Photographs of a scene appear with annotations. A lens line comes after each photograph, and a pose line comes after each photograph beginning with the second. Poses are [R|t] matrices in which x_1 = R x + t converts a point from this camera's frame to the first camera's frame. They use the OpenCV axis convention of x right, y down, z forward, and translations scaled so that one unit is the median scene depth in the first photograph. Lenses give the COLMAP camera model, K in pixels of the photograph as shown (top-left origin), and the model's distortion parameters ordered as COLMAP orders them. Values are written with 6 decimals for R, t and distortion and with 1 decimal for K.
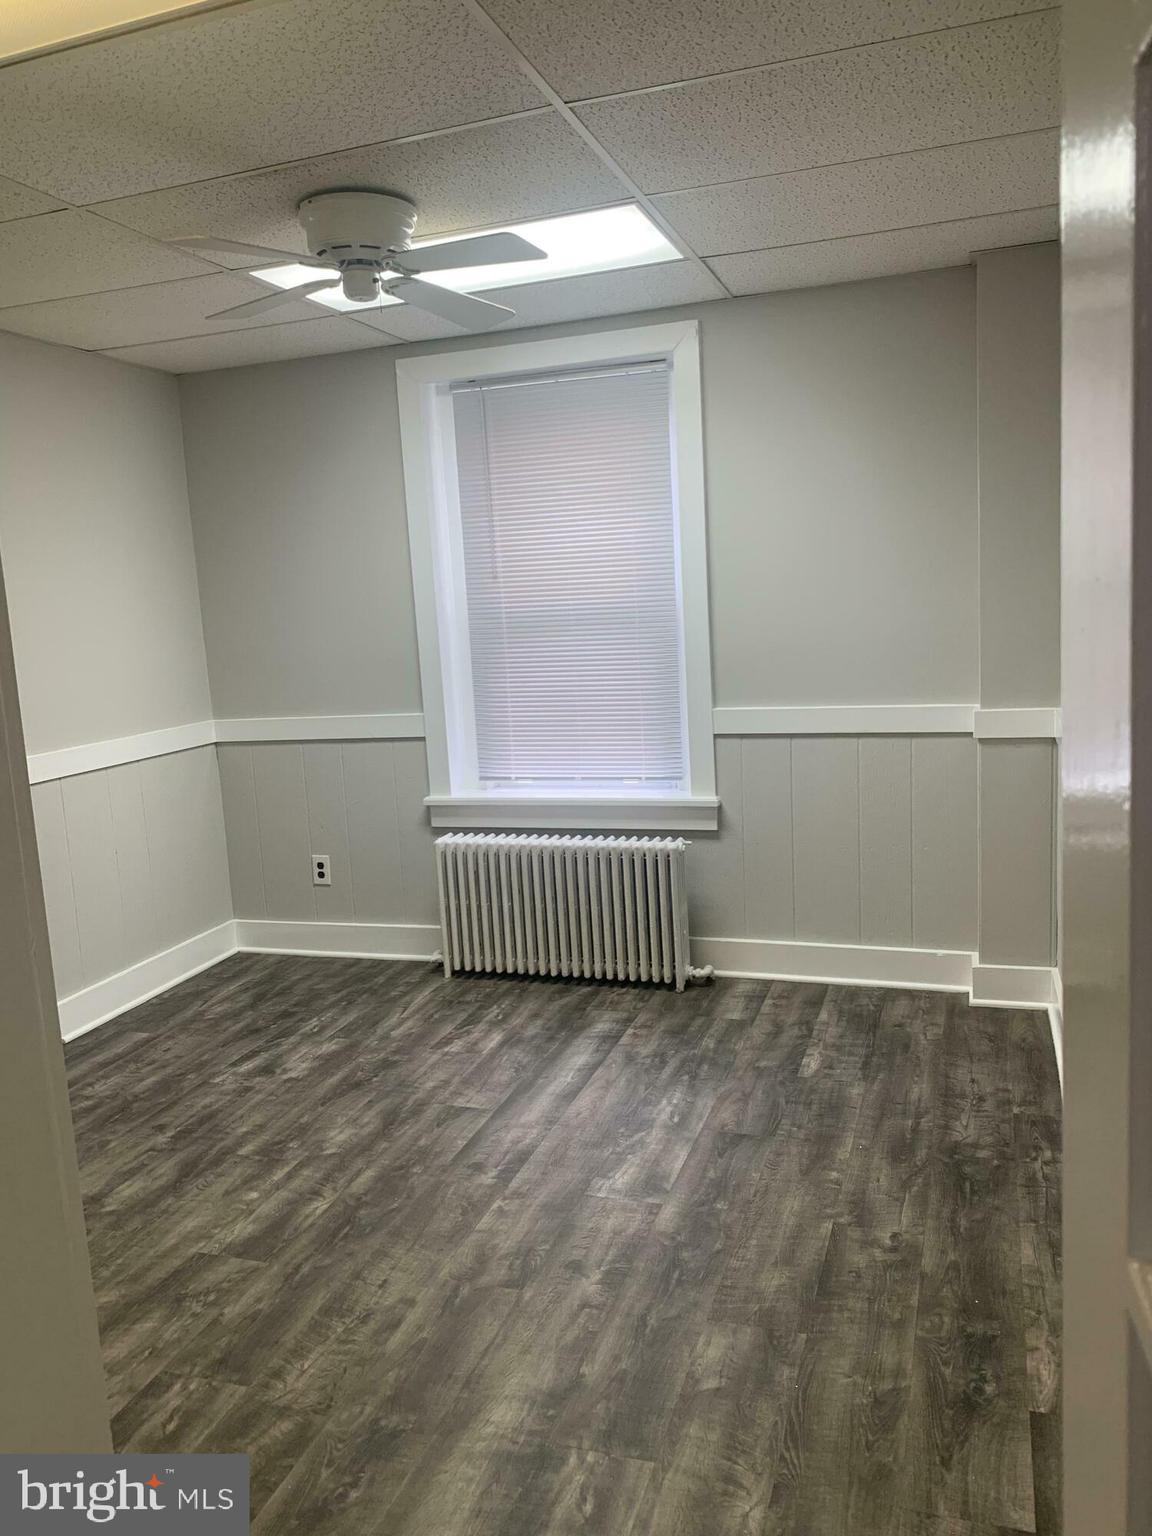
lens RADIAL K [[1152.3, 0, 575.5], [0, 1152.3, 766.5], [0, 0, 1]] dist [0.024921, -0.022284]
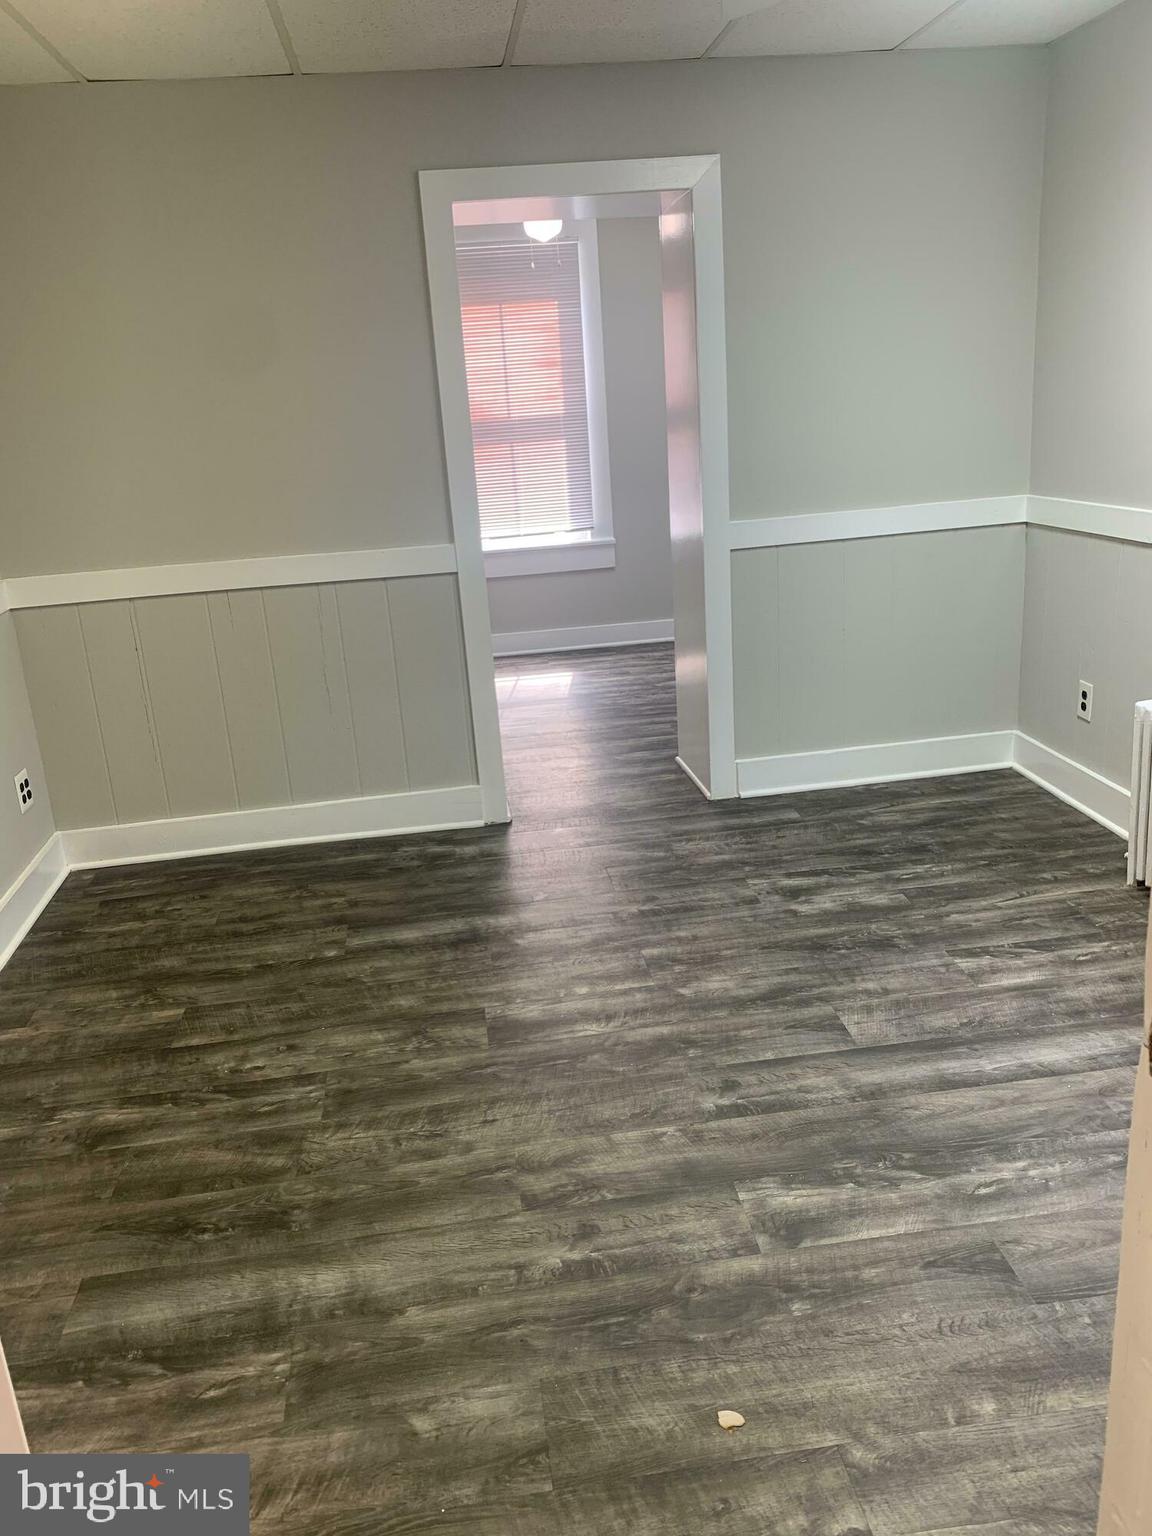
lens RADIAL K [[1152.3, 0, 576.6], [0, 1152.3, 765.6], [0, 0, 1]] dist [0.024921, -0.022284]
pose [[0.457663, 0.303933, -0.835565, 0.424340], [-0.093810, 0.951021, 0.294547, -0.099890], [0.884163, -0.056419, 0.463759, 0.438713]]
